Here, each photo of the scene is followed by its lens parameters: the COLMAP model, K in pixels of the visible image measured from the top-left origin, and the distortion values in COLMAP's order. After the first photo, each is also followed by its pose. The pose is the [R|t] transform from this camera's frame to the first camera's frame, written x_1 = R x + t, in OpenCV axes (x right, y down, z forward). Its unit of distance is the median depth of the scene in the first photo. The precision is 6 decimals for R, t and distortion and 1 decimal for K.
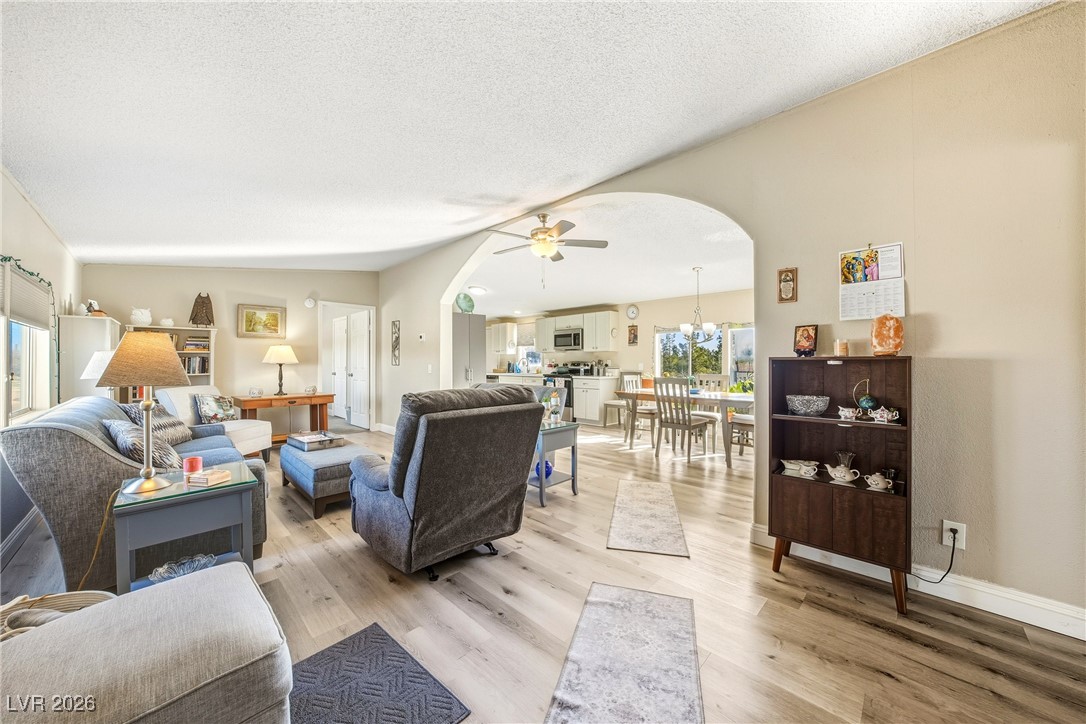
lens RADIAL K [[385.0, 0, 548.4], [0, 385.0, 359.4], [0, 0, 1]] dist [-0.019936, 0.000068]
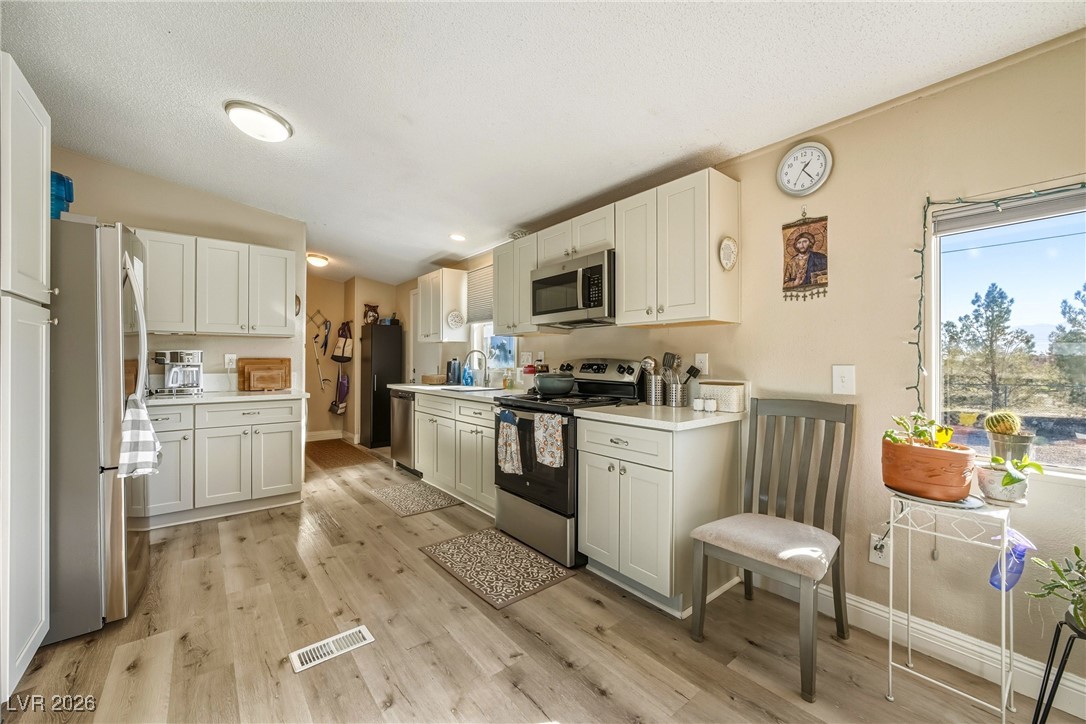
lens RADIAL K [[432.9, 0, 552.0], [0, 432.9, 358.0], [0, 0, 1]] dist [-0.028167, 0.008966]
pose [[0.994310, 0.002611, -0.106495, 0.120505], [-0.002195, 0.999989, 0.004030, 0.005744], [0.106504, -0.003773, 0.994305, 1.016930]]
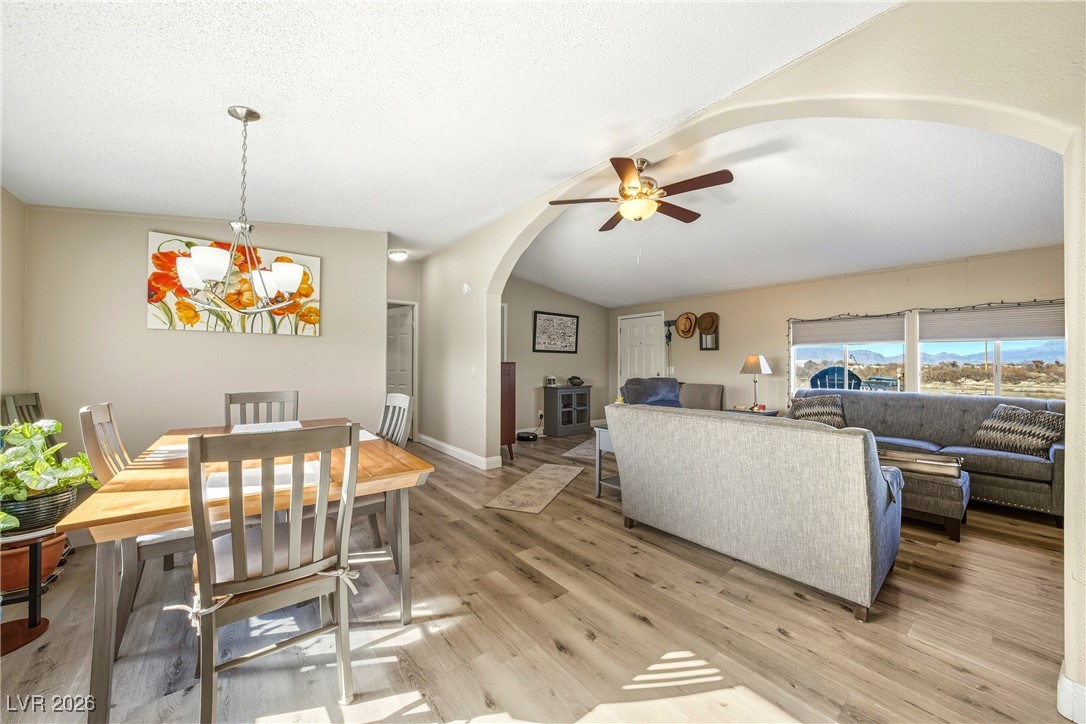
lens RADIAL K [[390.3, 0, 548.9], [0, 390.3, 362.6], [0, 0, 1]] dist [-0.024742, 0.005799]
pose [[-0.993608, -0.004462, 0.112795, 0.057212], [-0.005643, 0.999933, -0.010150, 0.007693], [-0.112742, -0.010722, -0.993566, 1.387970]]
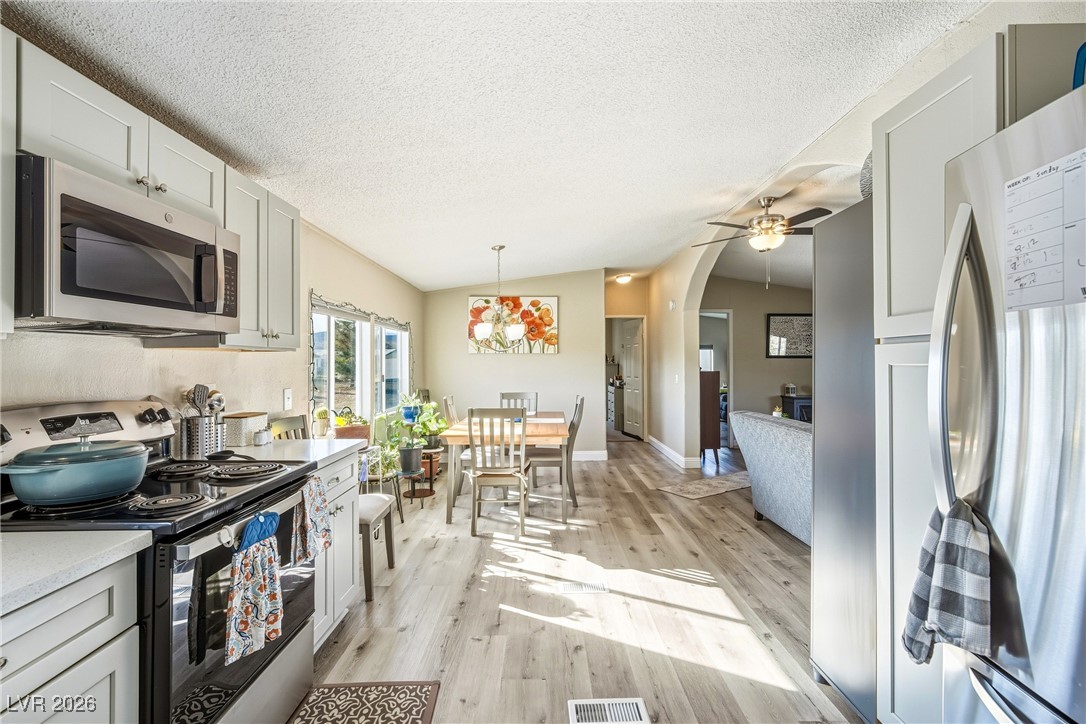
lens RADIAL K [[484.1, 0, 548.0], [0, 484.1, 358.8], [0, 0, 1]] dist [-0.001678, 0.000170]
pose [[-0.708286, 0.009176, 0.705866, -0.321330], [-0.001057, 0.999901, -0.014059, -0.016405], [-0.705924, -0.010704, -0.708206, 1.636148]]
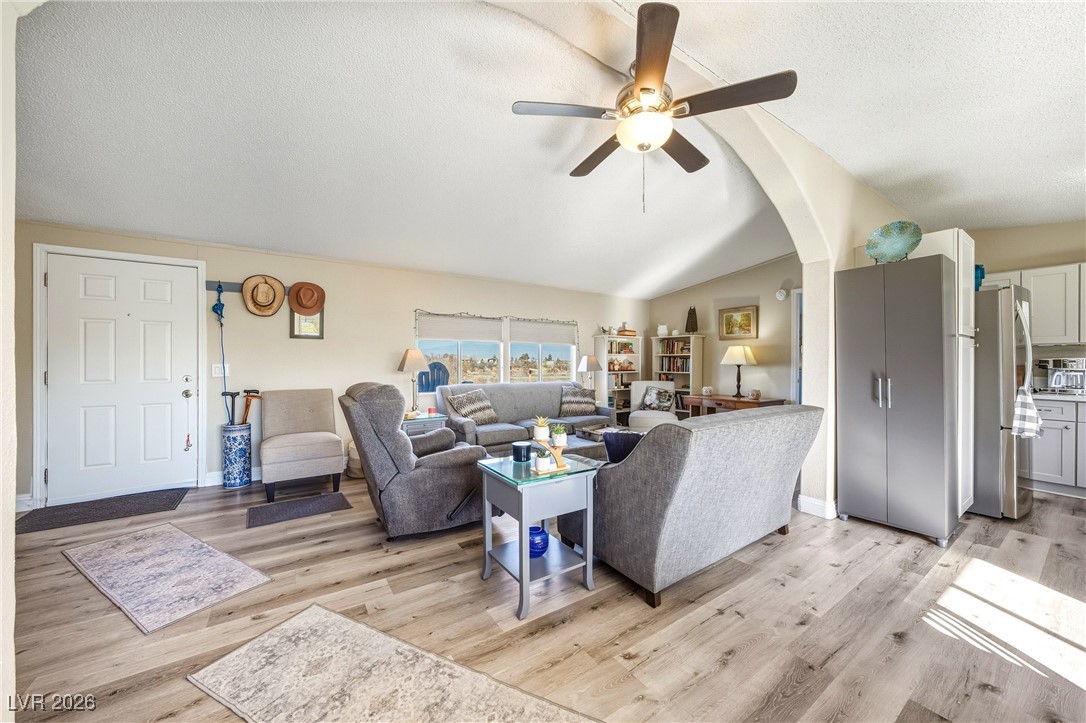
lens RADIAL K [[390.3, 0, 548.9], [0, 390.3, 362.1], [0, 0, 1]] dist [-0.024742, 0.005799]
pose [[-0.198448, 0.000484, -0.980111, 0.395603], [0.001282, 0.999999, 0.000235, 0.003662], [0.980111, -0.001210, -0.198448, 0.782791]]
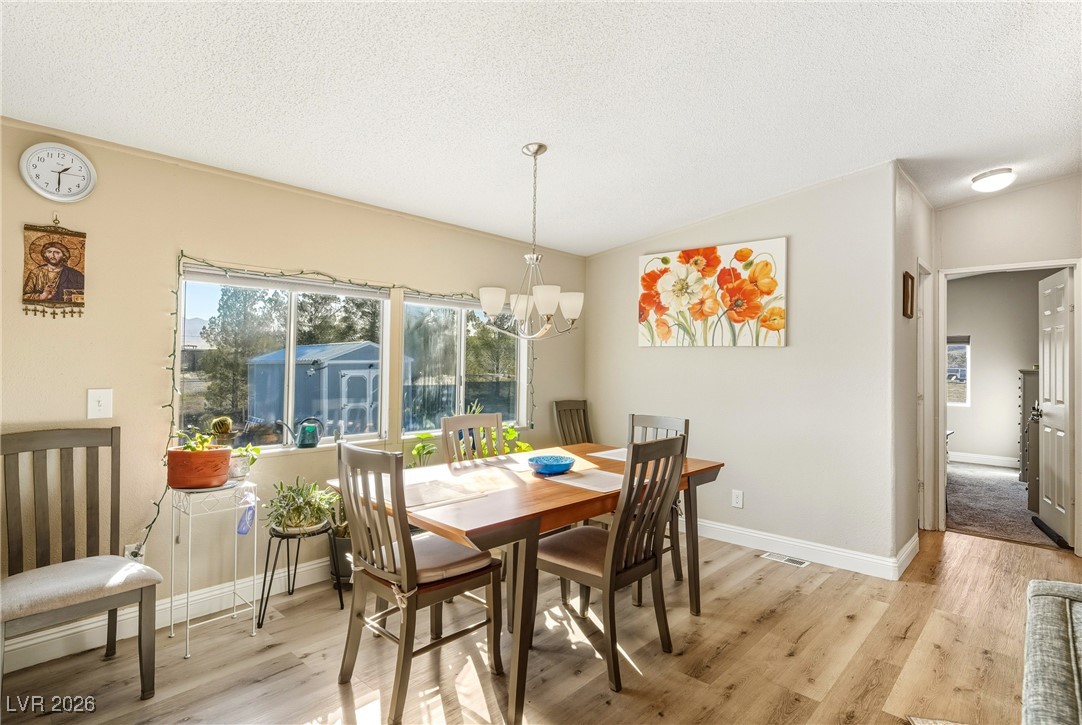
lens RADIAL K [[551.4, 0, 546.9], [0, 551.4, 350.1], [0, 0, 1]] dist [0.003119, 0.000445]
pose [[-0.031245, 0.017344, 0.999361, -0.175537], [-0.023229, 0.999567, -0.018074, -0.022361], [-0.999242, -0.023778, -0.030828, 1.042484]]
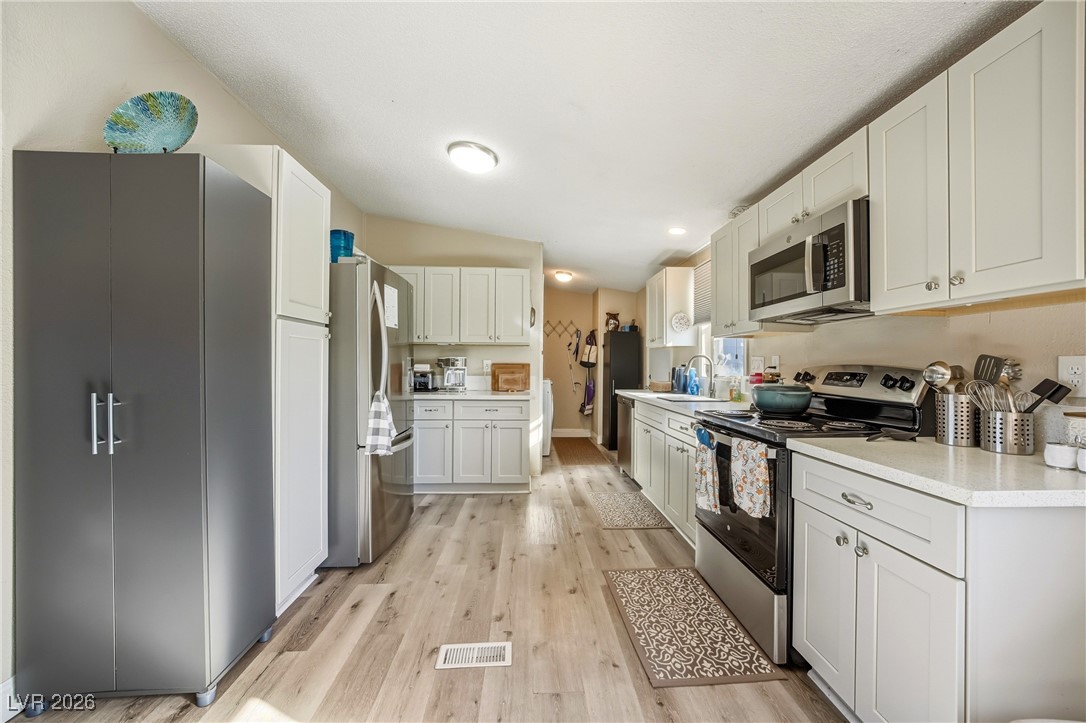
lens RADIAL K [[413.7, 0, 543.0], [0, 413.7, 361.5], [0, 0, 1]] dist [-0.017437, 0.000205]
pose [[0.727854, 0.001379, -0.685731, 0.173478], [-0.002140, 0.999998, -0.000259, 0.006104], [0.685729, 0.001656, 0.727855, 1.139033]]
